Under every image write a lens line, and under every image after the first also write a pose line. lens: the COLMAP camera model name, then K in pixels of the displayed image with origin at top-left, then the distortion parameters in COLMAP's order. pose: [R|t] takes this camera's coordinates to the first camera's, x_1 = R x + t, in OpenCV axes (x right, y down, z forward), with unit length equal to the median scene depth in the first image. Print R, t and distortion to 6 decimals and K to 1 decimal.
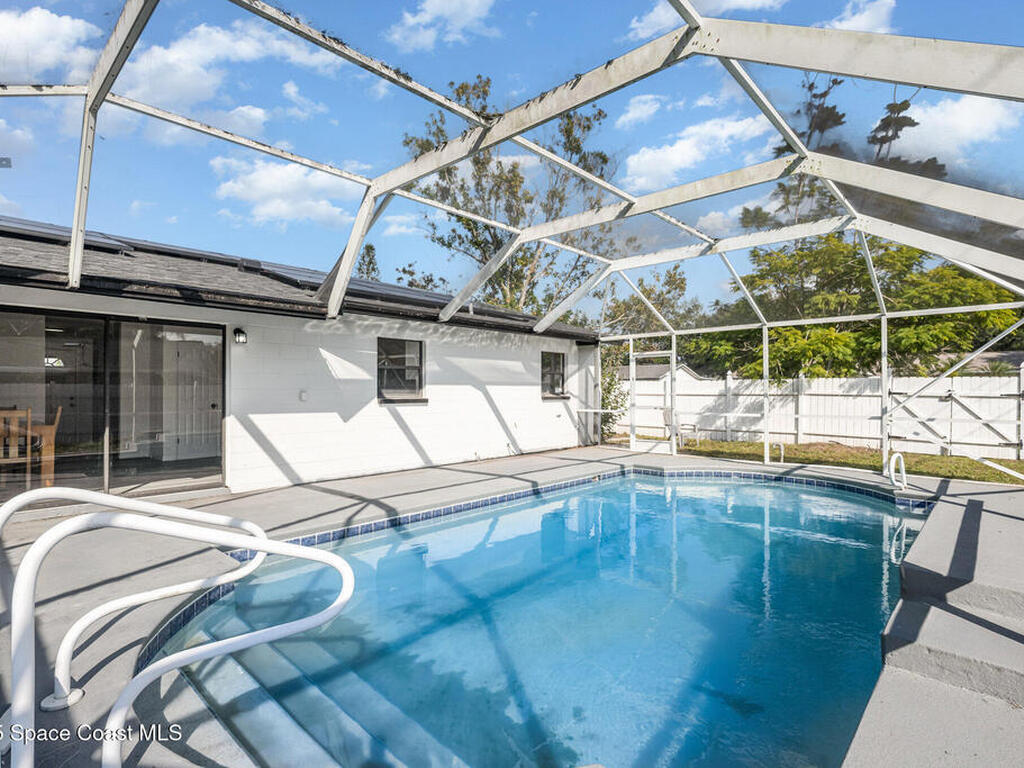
lens RADIAL K [[518.2, 0, 514.2], [0, 518.2, 380.1], [0, 0, 1]] dist [0.001582, 0.000259]
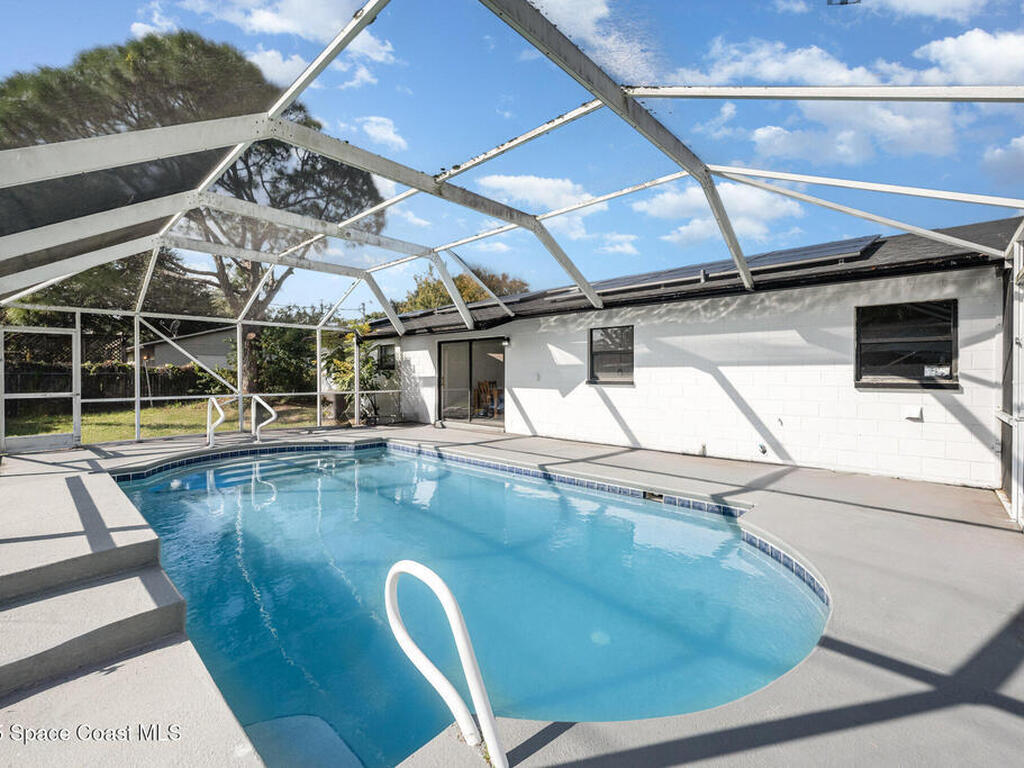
lens RADIAL K [[454.4, 0, 513.8], [0, 454.4, 385.3], [0, 0, 1]] dist [-0.002060, 0.000043]
pose [[-0.001243, 0.029186, -0.999573, 0.776434], [0.028409, 0.999172, 0.029139, 0.011185], [0.999596, -0.028361, -0.002071, 0.805361]]
